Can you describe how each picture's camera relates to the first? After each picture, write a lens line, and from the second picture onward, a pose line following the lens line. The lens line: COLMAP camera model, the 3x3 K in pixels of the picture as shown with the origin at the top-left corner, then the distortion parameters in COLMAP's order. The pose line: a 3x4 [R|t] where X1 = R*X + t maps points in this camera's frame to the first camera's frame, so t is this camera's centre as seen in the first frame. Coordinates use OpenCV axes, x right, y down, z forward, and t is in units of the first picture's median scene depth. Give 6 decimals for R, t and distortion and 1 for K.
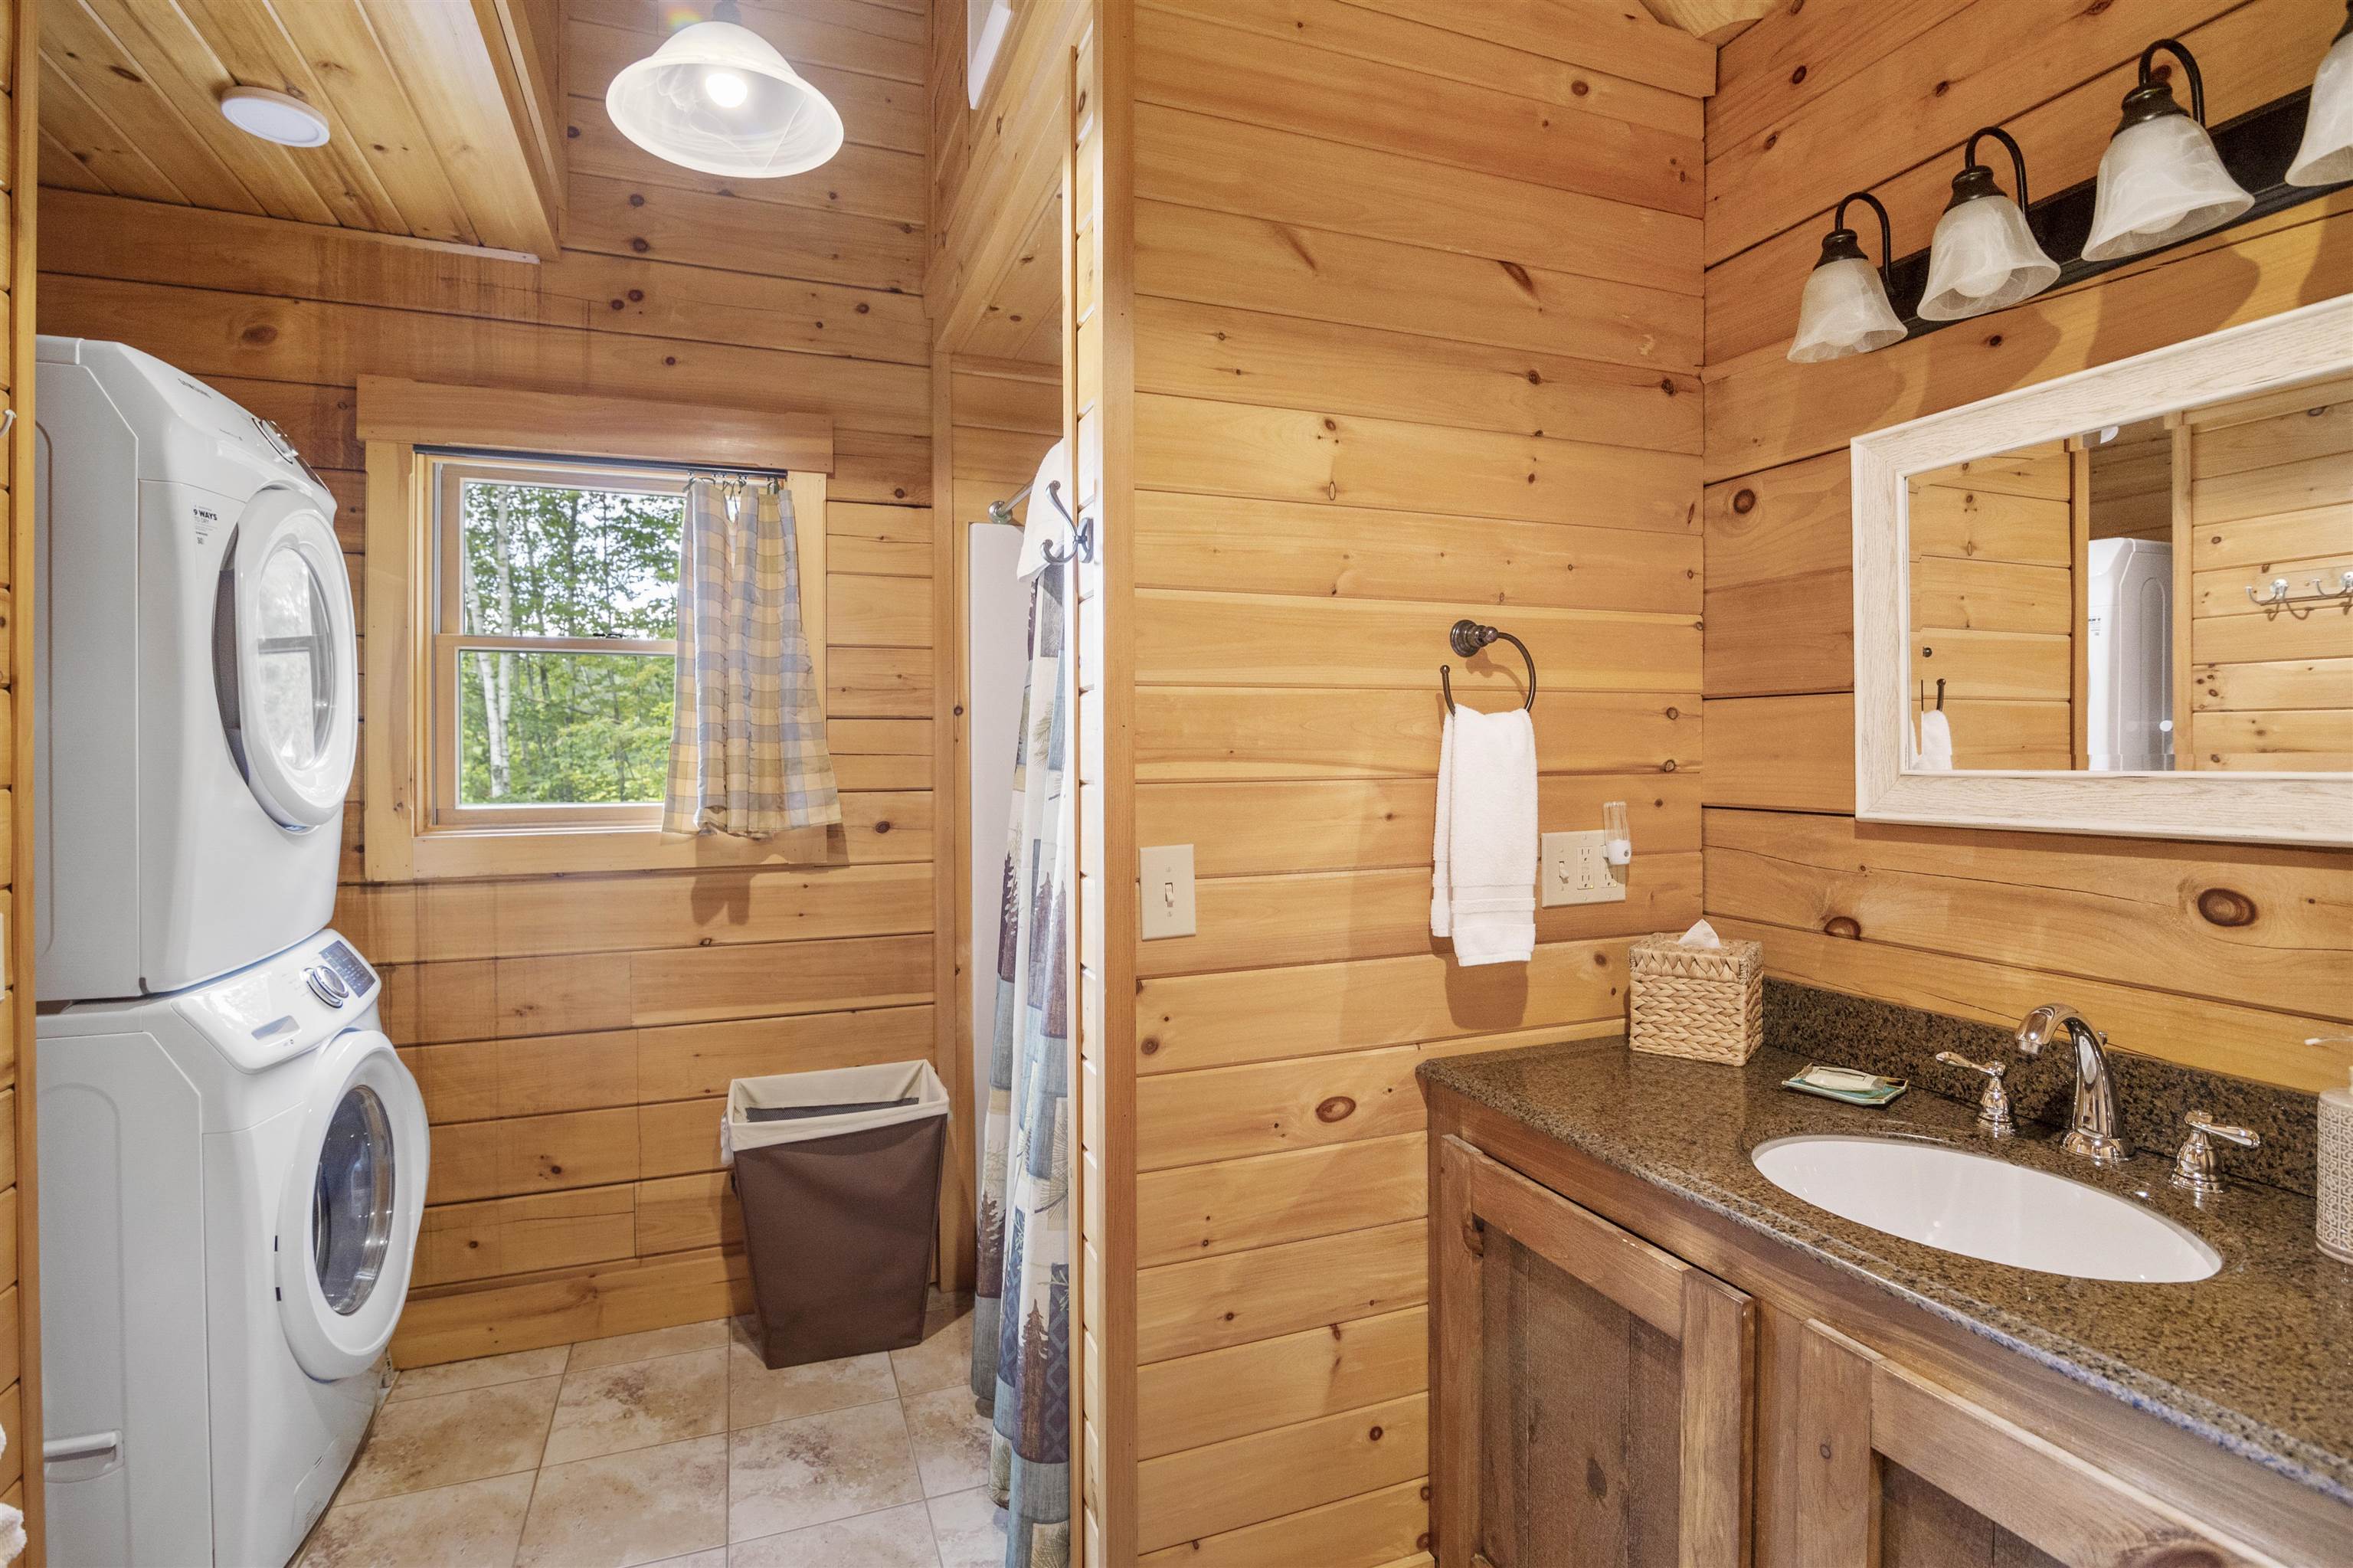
lens RADIAL K [[1130.1, 0, 1169.4], [0, 1130.1, 759.4], [0, 0, 1]] dist [-0.012454, -0.001681]
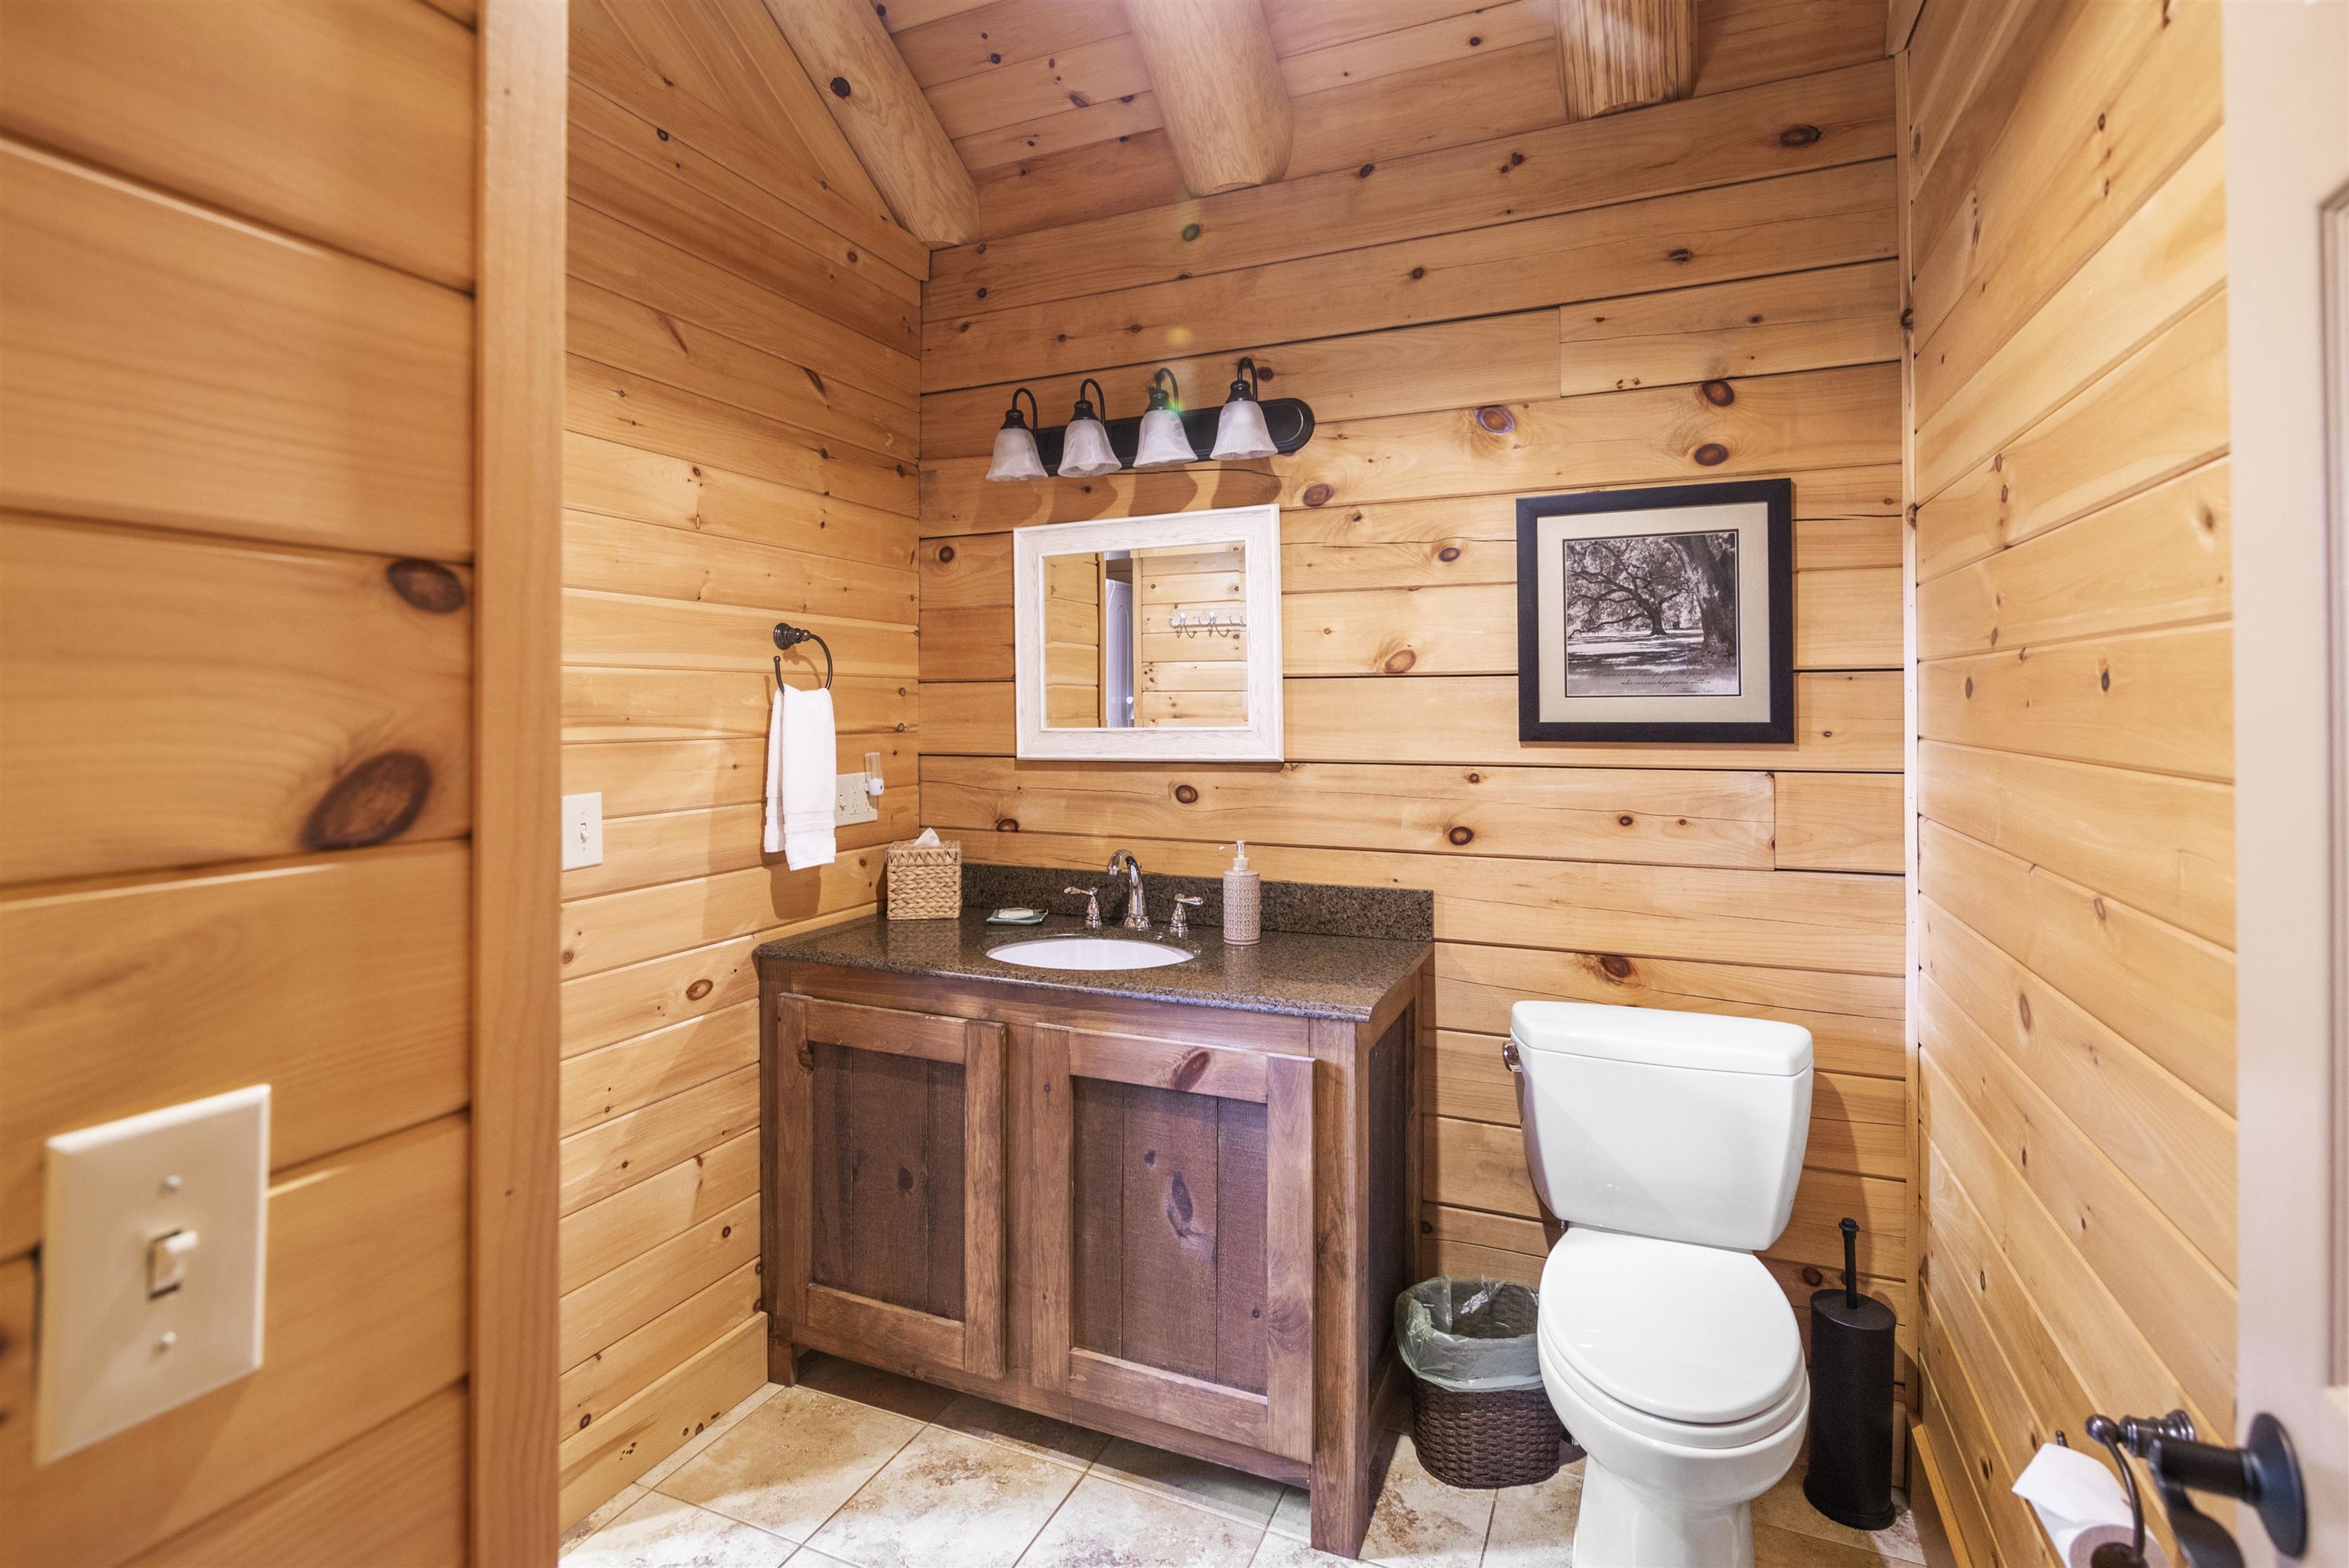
lens RADIAL K [[1133.2, 0, 1164.0], [0, 1133.2, 690.0], [0, 0, 1]] dist [-0.002758, -0.000799]
pose [[0.703183, 0.016107, 0.710827, -0.414413], [0.004219, 0.999631, -0.026824, -0.002158], [-0.710997, 0.021861, 0.702855, -0.321819]]
